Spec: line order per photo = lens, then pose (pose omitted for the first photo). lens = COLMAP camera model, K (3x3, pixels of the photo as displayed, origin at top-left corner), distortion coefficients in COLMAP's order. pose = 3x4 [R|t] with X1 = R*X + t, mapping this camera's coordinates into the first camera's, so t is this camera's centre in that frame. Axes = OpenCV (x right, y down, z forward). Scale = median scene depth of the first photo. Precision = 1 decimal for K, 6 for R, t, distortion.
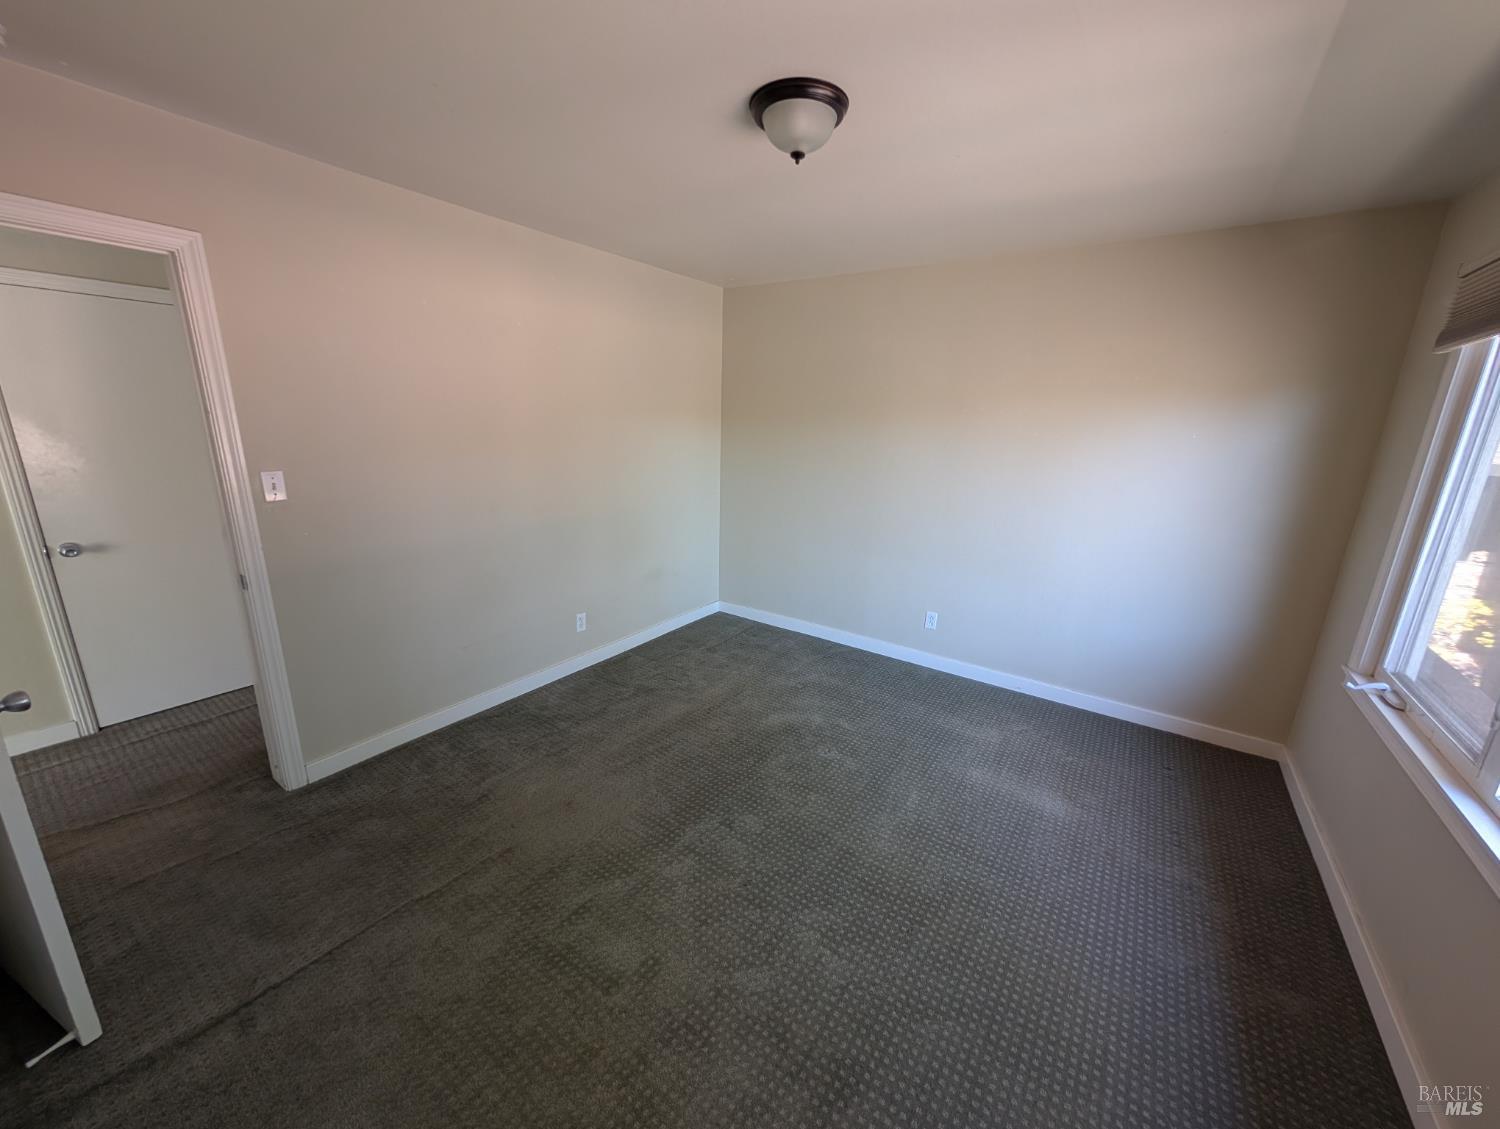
lens RADIAL K [[575.8, 0, 755.4], [0, 575.8, 567.9], [0, 0, 1]] dist [-0.000805, 0.000028]
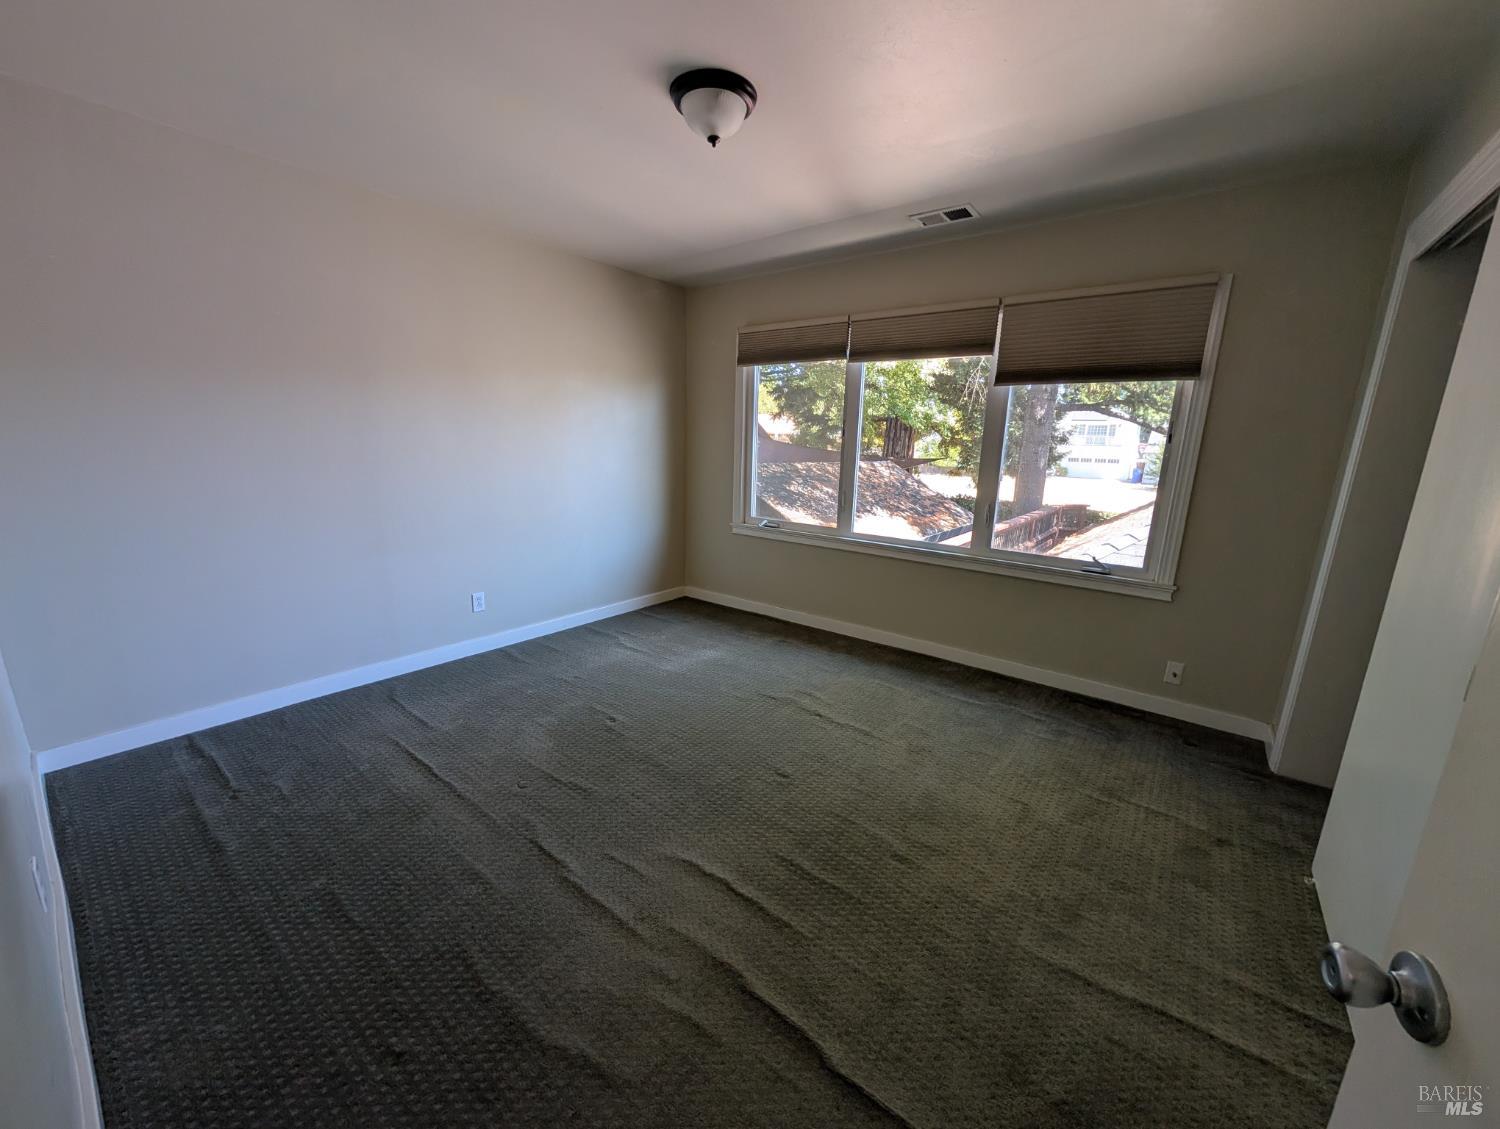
lens RADIAL K [[575.8, 0, 755.4], [0, 575.8, 567.9], [0, 0, 1]] dist [-0.000805, 0.000028]
pose [[0.060856, -0.264345, 0.962506, -0.671946], [0.217540, 0.944626, 0.245680, -0.114676], [-0.974152, 0.194433, 0.114992, 0.509828]]
